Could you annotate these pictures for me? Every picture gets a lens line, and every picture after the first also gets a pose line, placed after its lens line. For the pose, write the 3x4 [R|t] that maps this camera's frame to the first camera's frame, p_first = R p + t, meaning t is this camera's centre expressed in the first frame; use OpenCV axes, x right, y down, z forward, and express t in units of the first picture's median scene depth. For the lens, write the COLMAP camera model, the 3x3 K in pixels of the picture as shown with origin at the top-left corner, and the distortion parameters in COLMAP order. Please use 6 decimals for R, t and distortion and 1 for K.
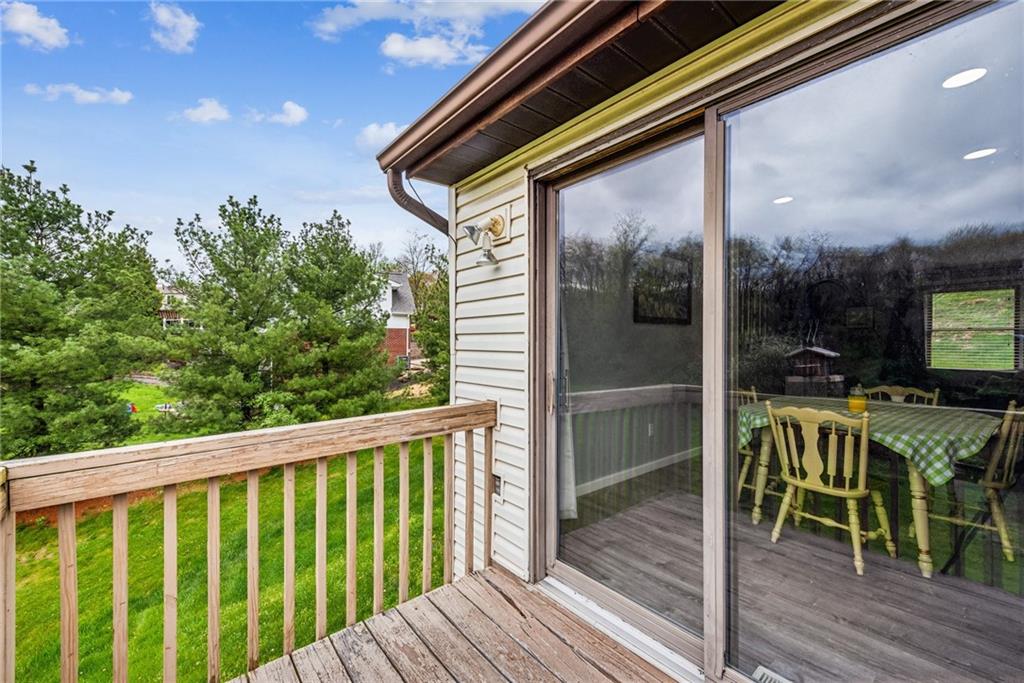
lens RADIAL K [[416.7, 0, 516.8], [0, 416.7, 345.8], [0, 0, 1]] dist [0.000162, 0.000433]
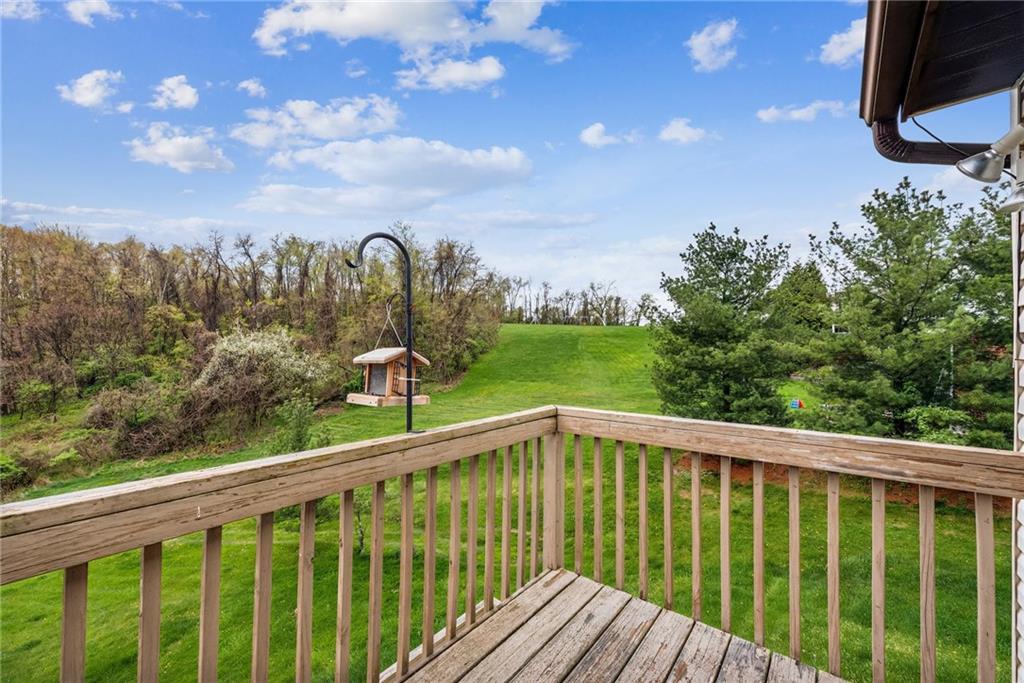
lens RADIAL K [[416.7, 0, 518.5], [0, 416.7, 338.5], [0, 0, 1]] dist [0.000162, 0.000433]
pose [[0.167383, -0.018565, -0.985717, 0.103876], [-0.007575, 0.999769, -0.020116, -0.000029], [0.985863, 0.010834, 0.167204, 0.067905]]
